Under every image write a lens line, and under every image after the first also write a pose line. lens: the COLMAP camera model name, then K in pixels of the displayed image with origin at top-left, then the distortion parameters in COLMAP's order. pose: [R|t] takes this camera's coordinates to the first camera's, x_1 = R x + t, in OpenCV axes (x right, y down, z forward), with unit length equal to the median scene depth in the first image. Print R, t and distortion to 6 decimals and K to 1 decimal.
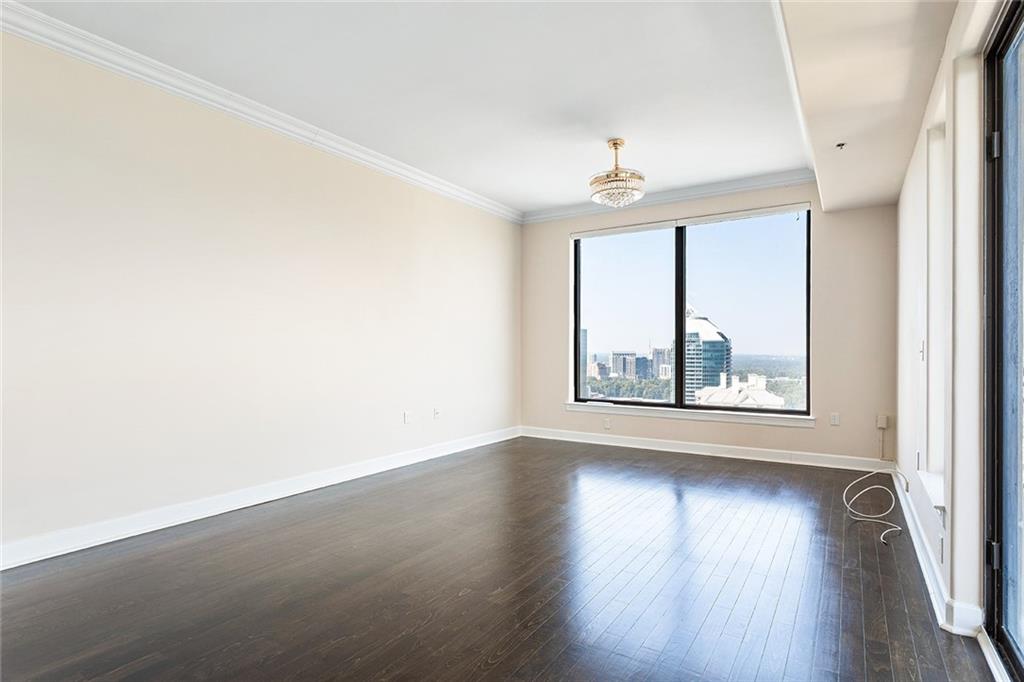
lens RADIAL K [[535.7, 0, 498.3], [0, 535.7, 347.5], [0, 0, 1]] dist [-0.012178, 0.001990]
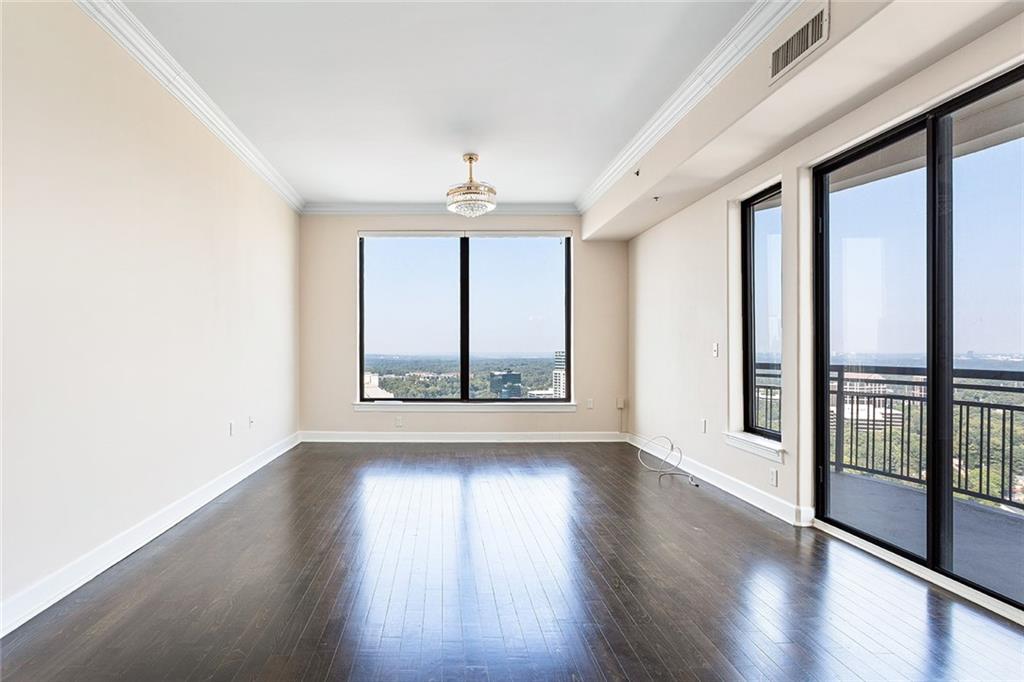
lens RADIAL K [[535.7, 0, 489.8], [0, 535.7, 352.3], [0, 0, 1]] dist [-0.012178, 0.001990]
pose [[0.829680, -0.003236, 0.558230, -0.248397], [-0.002862, 0.999945, 0.010050, -0.000897], [-0.558232, -0.009936, 0.829625, 0.057841]]
